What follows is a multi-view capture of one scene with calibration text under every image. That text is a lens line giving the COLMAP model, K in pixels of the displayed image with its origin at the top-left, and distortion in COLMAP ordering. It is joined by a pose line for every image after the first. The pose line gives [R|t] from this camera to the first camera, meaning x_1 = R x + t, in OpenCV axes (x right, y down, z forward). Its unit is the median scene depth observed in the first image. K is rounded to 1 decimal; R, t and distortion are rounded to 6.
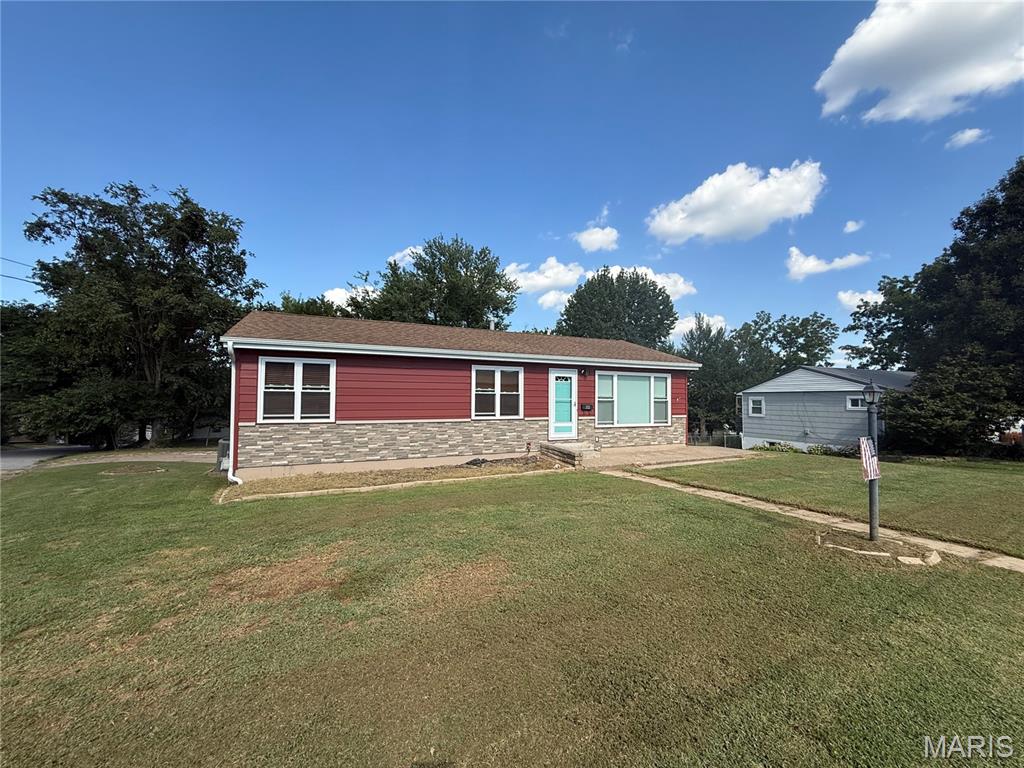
lens RADIAL K [[408.8, 0, 509.3], [0, 408.8, 386.8], [0, 0, 1]] dist [-0.002416, 0.001397]
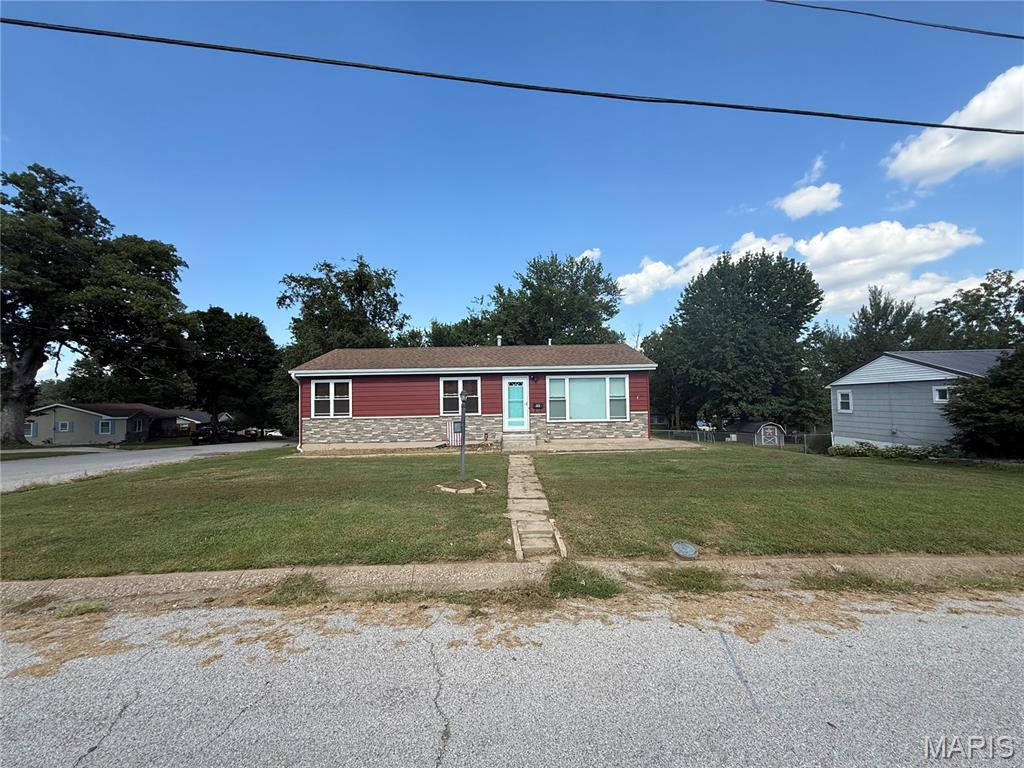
lens RADIAL K [[408.8, 0, 511.0], [0, 408.8, 383.5], [0, 0, 1]] dist [-0.002416, 0.001397]
pose [[0.906704, -0.040111, -0.419856, 0.638736], [0.036178, 0.999195, -0.017329, 0.000898], [0.420213, 0.000523, 0.907425, -0.161239]]
